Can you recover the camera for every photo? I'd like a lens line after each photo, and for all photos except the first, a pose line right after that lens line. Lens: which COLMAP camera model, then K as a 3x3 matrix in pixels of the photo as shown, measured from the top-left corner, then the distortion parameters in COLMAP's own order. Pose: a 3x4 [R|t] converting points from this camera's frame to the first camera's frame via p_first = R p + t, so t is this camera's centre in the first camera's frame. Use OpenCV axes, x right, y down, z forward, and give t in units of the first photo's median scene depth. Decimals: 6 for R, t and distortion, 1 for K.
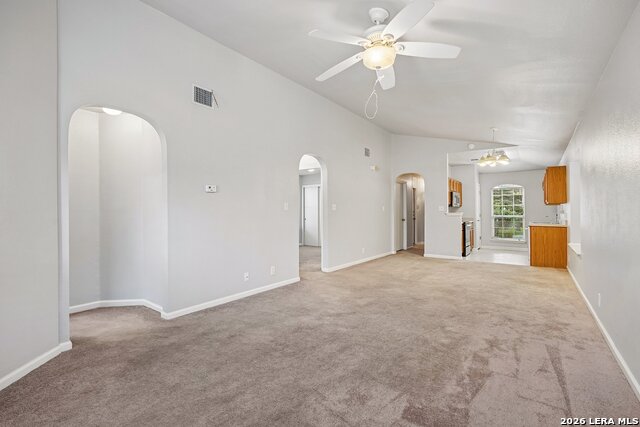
lens RADIAL K [[285.2, 0, 318.7], [0, 285.2, 208.6], [0, 0, 1]] dist [-0.016084, 0.007170]
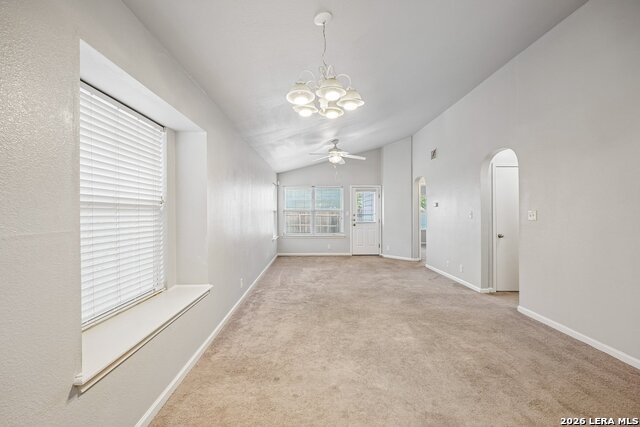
lens RADIAL K [[285.2, 0, 316.0], [0, 285.2, 211.6], [0, 0, 1]] dist [-0.016084, 0.007170]
pose [[-0.779959, 0.002327, -0.625826, 1.324347], [0.006584, 0.999968, -0.004487, -0.022697], [0.625795, -0.007620, -0.779950, 1.947521]]
